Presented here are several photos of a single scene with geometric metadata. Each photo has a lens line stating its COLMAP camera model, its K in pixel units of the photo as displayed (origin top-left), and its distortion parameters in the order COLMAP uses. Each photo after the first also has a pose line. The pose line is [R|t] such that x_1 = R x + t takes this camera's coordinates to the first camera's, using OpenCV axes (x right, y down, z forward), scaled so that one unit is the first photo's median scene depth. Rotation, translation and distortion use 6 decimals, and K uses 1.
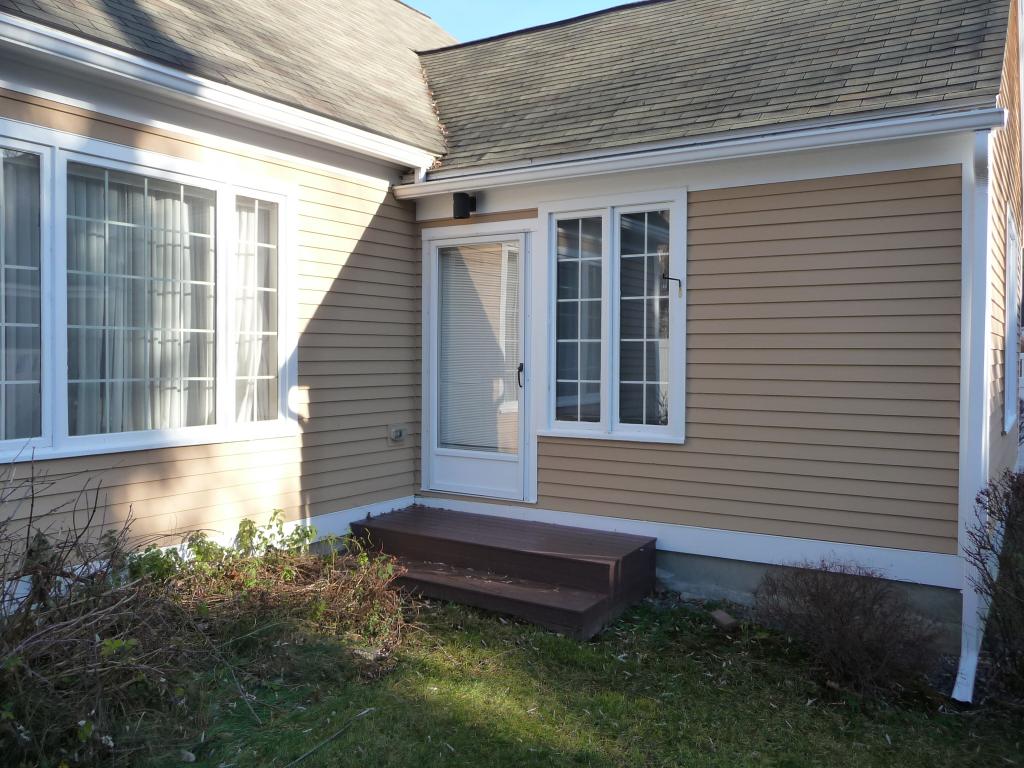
lens RADIAL K [[851.6, 0, 509.1], [0, 851.6, 370.4], [0, 0, 1]] dist [-0.058932, 0.073663]
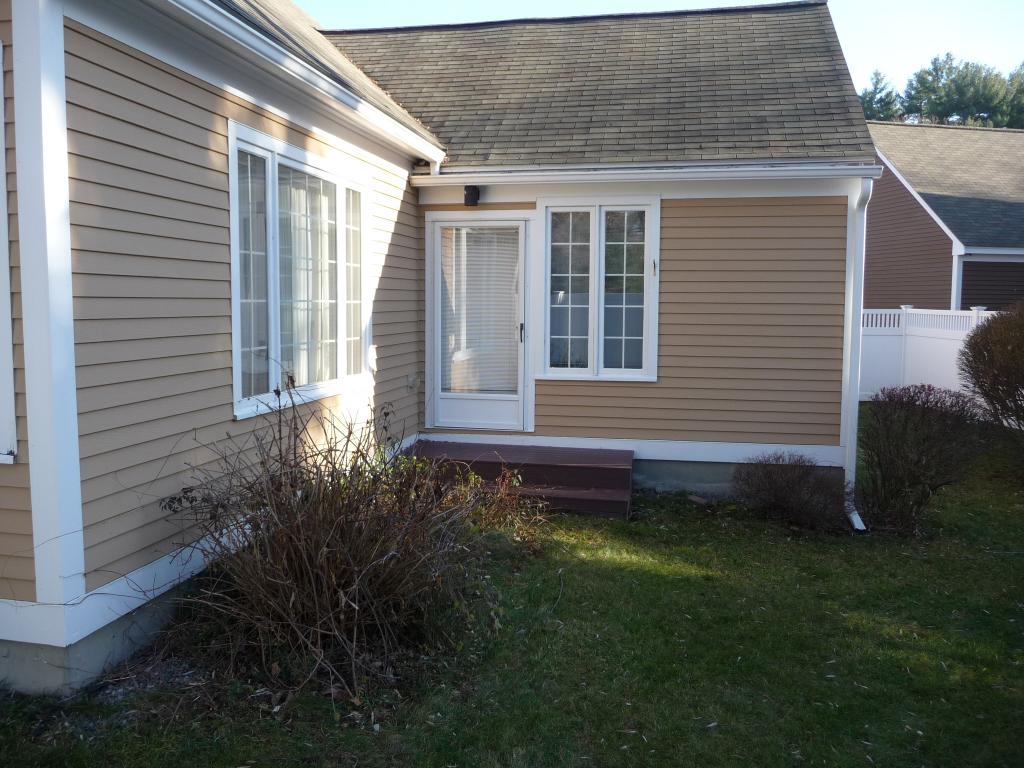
lens RADIAL K [[851.6, 0, 509.1], [0, 851.6, 370.4], [0, 0, 1]] dist [-0.058932, 0.073663]
pose [[0.931422, -0.028797, 0.362801, -0.501503], [0.005799, 0.997913, 0.064319, -0.021946], [-0.363896, -0.057804, 0.929644, -0.197109]]
